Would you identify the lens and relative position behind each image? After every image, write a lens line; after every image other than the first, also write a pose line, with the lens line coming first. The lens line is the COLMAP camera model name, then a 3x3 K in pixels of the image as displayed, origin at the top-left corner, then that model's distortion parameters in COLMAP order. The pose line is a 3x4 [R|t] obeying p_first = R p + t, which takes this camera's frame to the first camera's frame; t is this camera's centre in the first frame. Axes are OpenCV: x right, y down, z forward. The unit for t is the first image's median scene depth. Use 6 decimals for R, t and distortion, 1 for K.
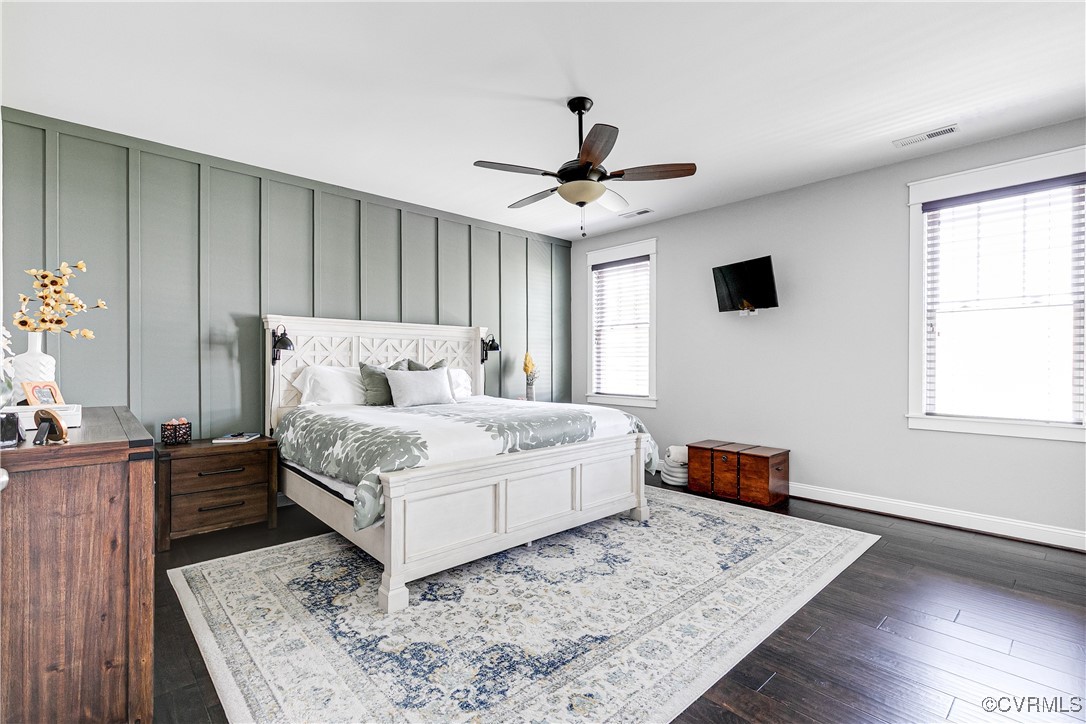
lens RADIAL K [[500.2, 0, 547.9], [0, 500.2, 360.4], [0, 0, 1]] dist [0.005053, 0.000443]
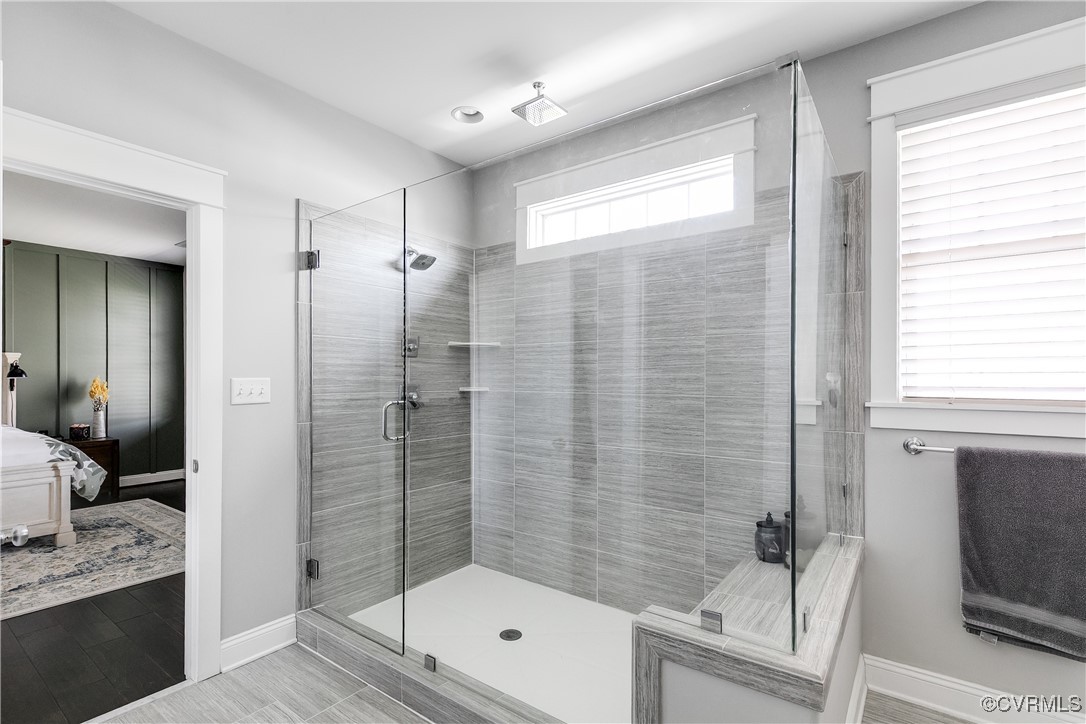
lens RADIAL K [[500.2, 0, 536.0], [0, 500.2, 378.7], [0, 0, 1]] dist [0.005053, 0.000443]
pose [[0.984845, 0.001713, 0.173428, 1.284047], [-0.002305, 0.999992, 0.003210, -0.038776], [-0.173421, -0.003561, 0.984841, -0.245891]]
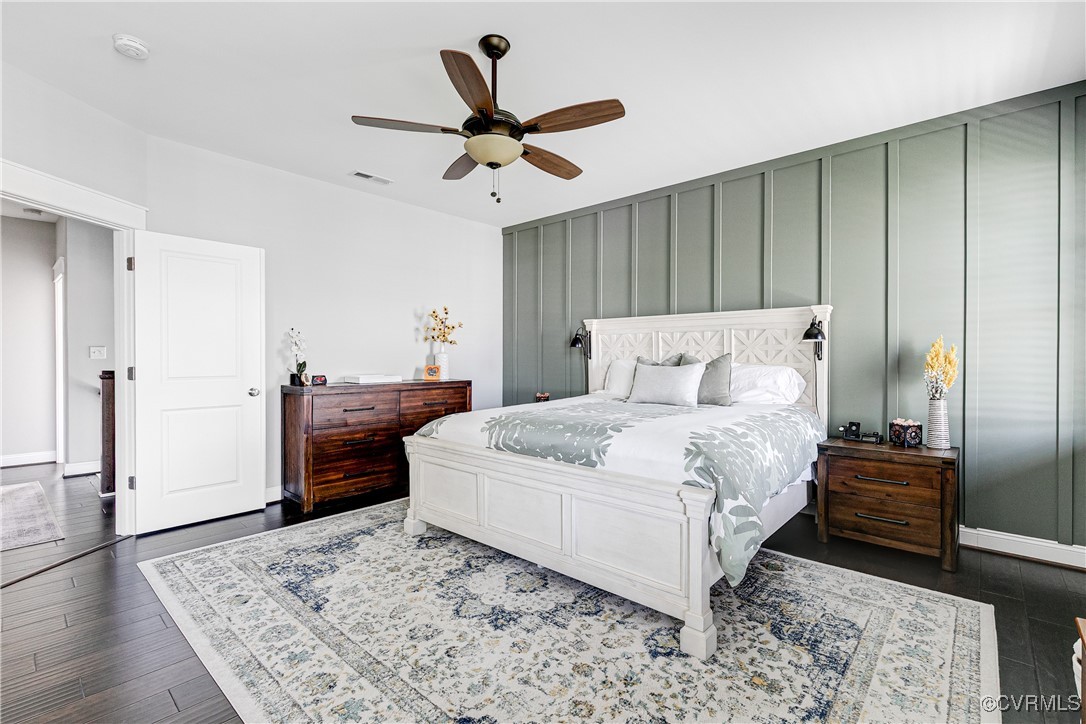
lens RADIAL K [[500.2, 0, 552.8], [0, 500.2, 359.4], [0, 0, 1]] dist [0.005053, 0.000443]
pose [[0.086590, 0.005744, -0.996227, 0.939690], [0.000526, 0.999983, 0.005811, 0.005071], [0.996244, -0.001027, 0.086586, 1.073527]]
